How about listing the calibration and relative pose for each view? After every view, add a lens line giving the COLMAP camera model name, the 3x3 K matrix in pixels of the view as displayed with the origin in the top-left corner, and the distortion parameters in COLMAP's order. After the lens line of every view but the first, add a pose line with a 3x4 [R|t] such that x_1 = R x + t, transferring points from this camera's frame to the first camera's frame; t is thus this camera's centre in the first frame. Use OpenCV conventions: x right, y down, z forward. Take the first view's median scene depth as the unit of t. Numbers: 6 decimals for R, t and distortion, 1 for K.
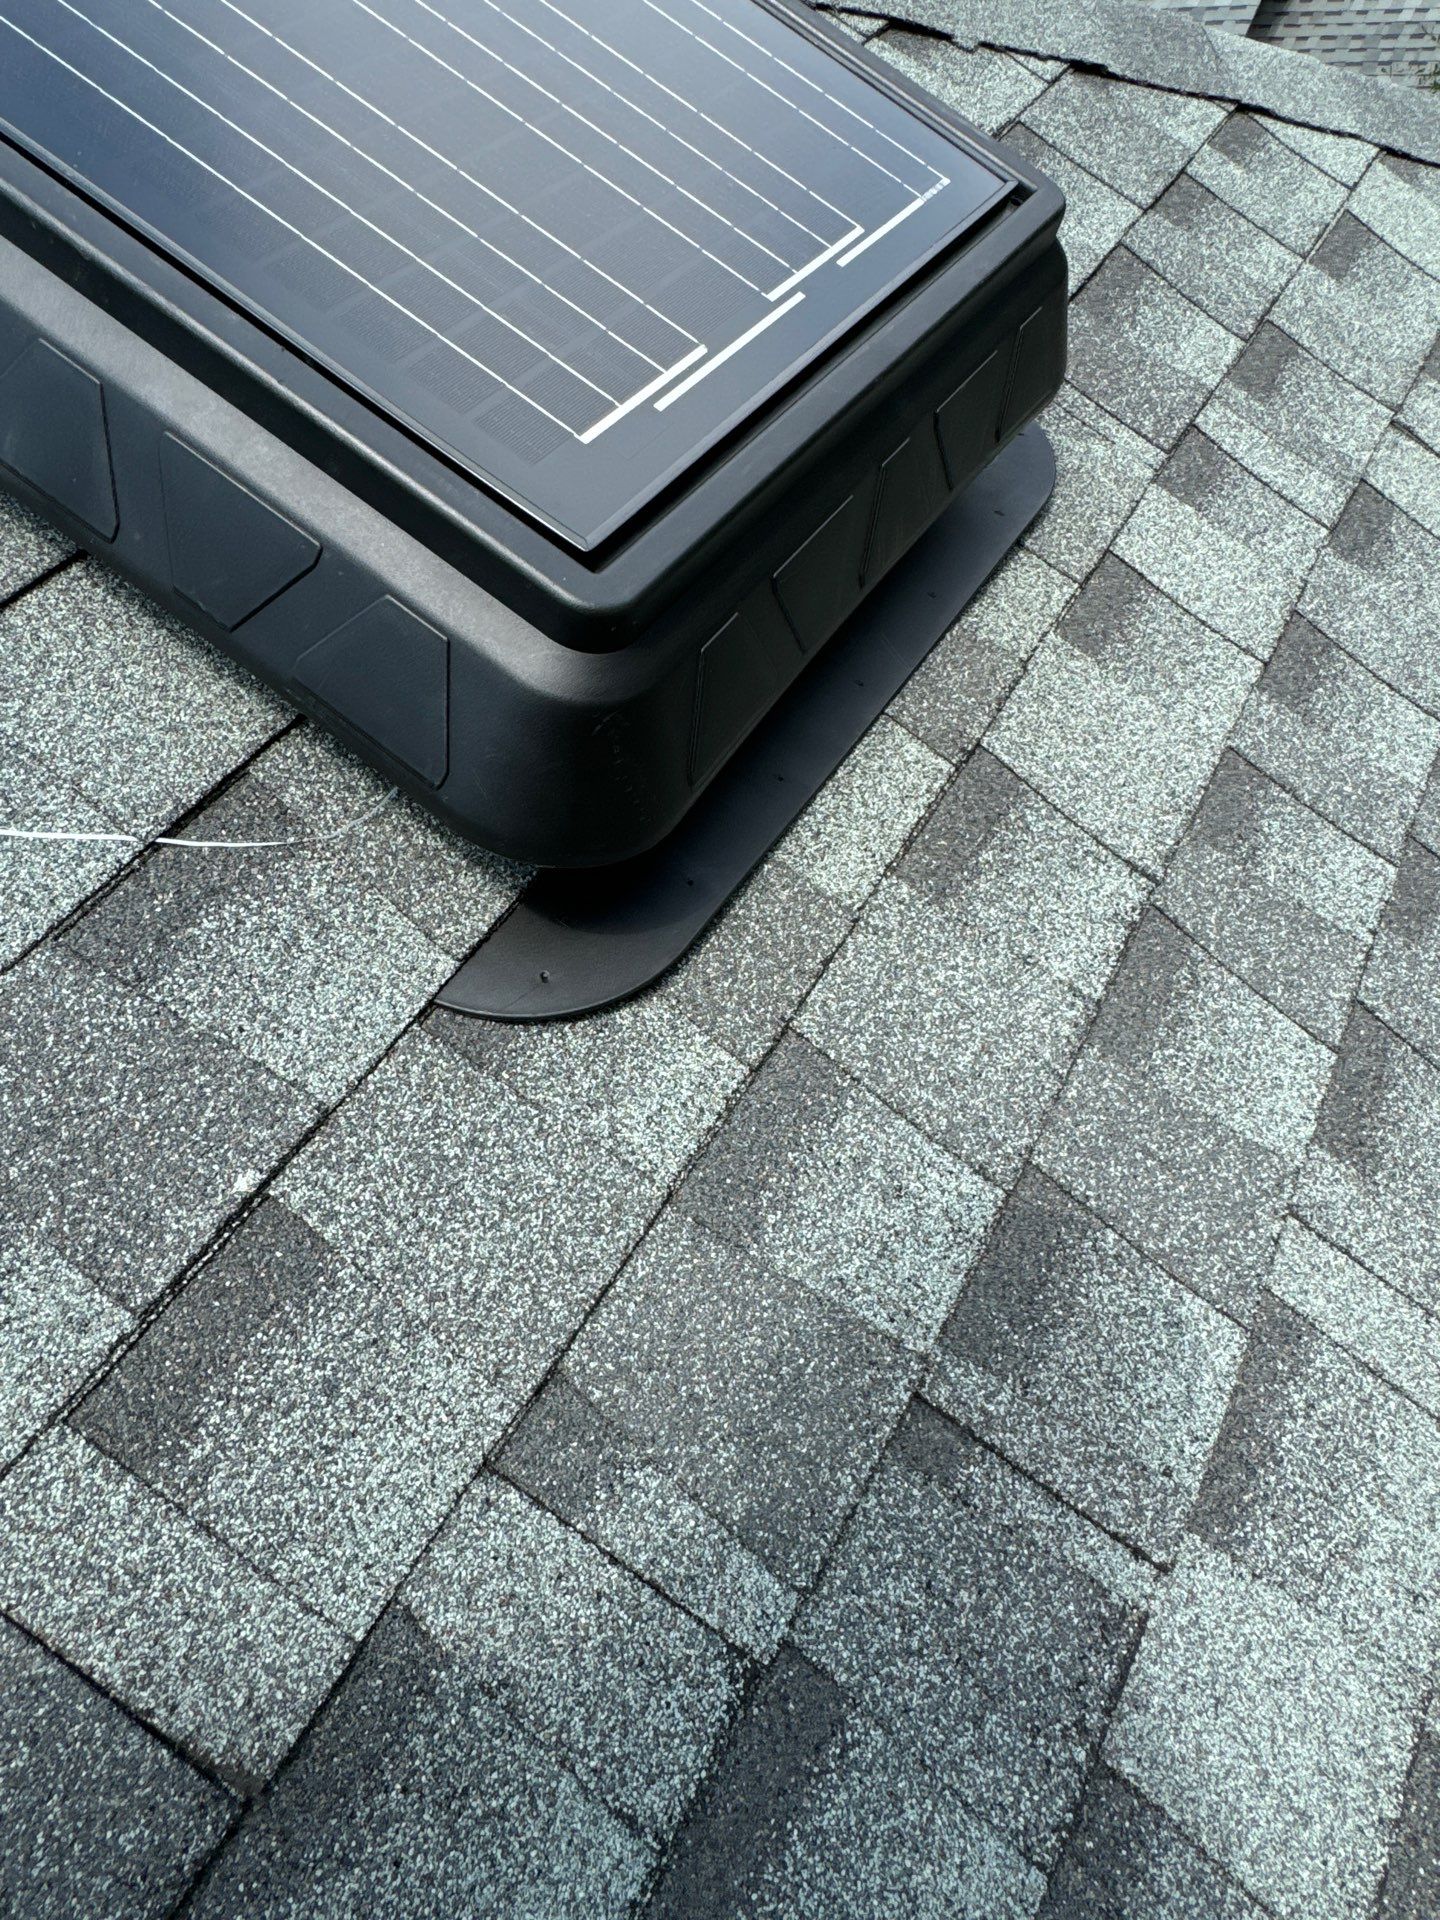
lens RADIAL K [[1225.0, 0, 719.5], [0, 1225.0, 960.9], [0, 0, 1]] dist [-0.004505, 0.002885]
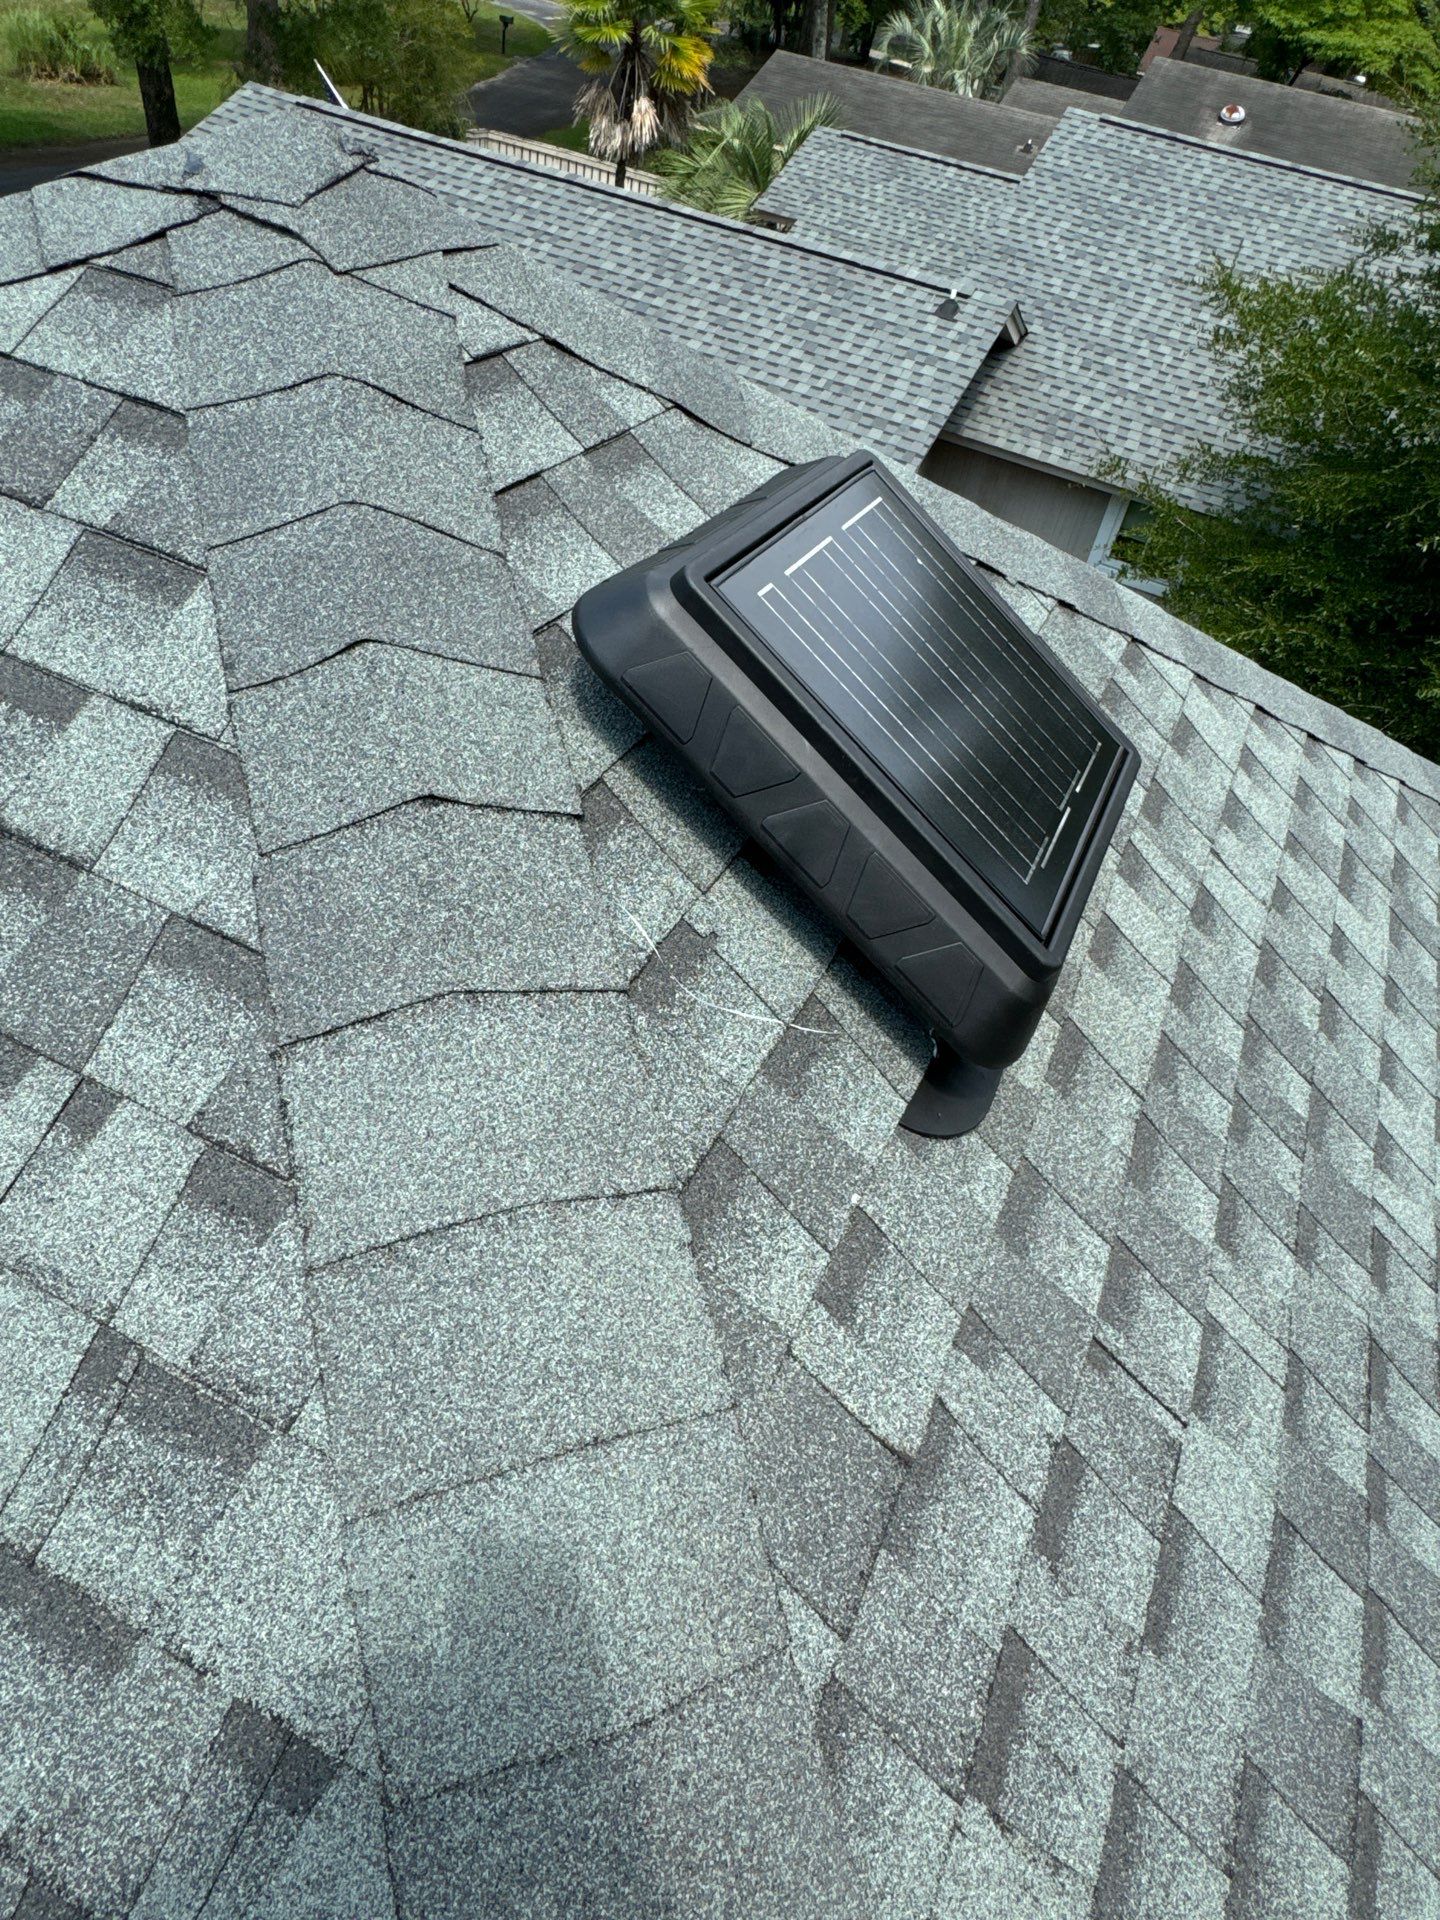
lens RADIAL K [[1225.0, 0, 720.2], [0, 1225.0, 960.5], [0, 0, 1]] dist [-0.004505, 0.002885]
pose [[0.945714, 0.157869, 0.284083, -1.098365], [-0.125002, 0.983545, -0.130437, 0.069688], [-0.300001, 0.087845, 0.949886, -0.836365]]
